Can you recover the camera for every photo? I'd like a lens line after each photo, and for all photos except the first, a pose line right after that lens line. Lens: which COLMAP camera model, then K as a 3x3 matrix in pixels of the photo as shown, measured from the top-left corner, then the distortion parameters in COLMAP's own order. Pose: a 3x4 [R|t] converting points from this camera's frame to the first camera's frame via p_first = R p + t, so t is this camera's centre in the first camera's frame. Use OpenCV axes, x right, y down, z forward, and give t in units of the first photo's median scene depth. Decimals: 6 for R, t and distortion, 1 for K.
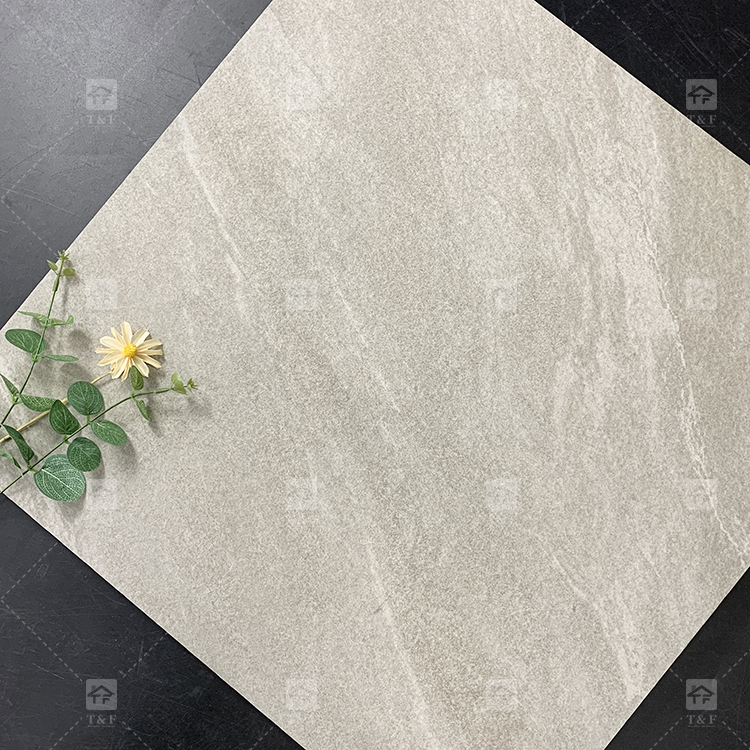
lens RADIAL K [[975.1, 0, 373.3], [0, 975.1, 374.8], [0, 0, 1]] dist [0.003015, 0.000000]
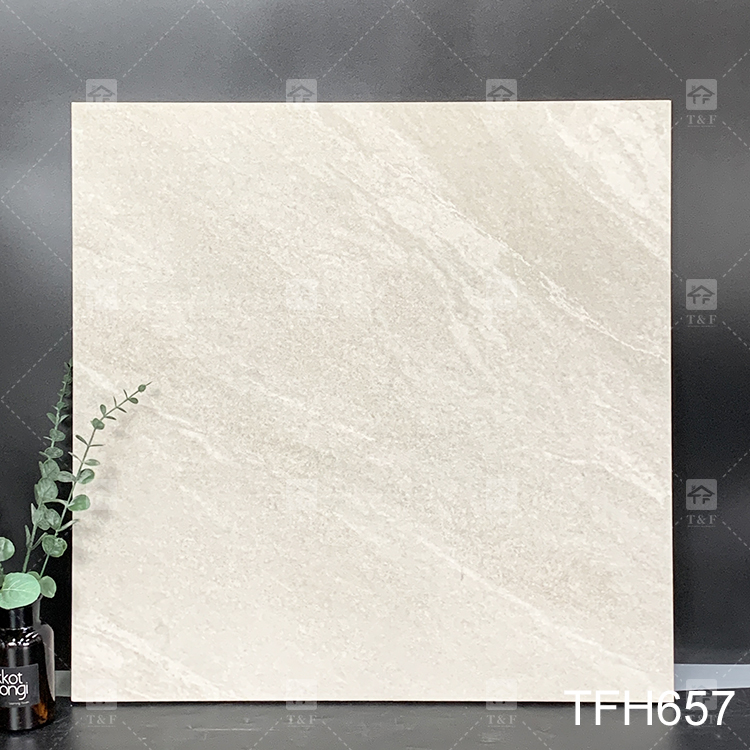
lens RADIAL K [[1531.9, 0, 375.5], [0, 1531.9, 376.6], [0, 0, 1]] dist [0.056945, 0.000000]
pose [[0.774703, -0.631839, 0.024800, 0.031027], [0.631219, 0.775071, 0.028776, -0.077780], [-0.037404, -0.006639, 0.999278, -0.914660]]
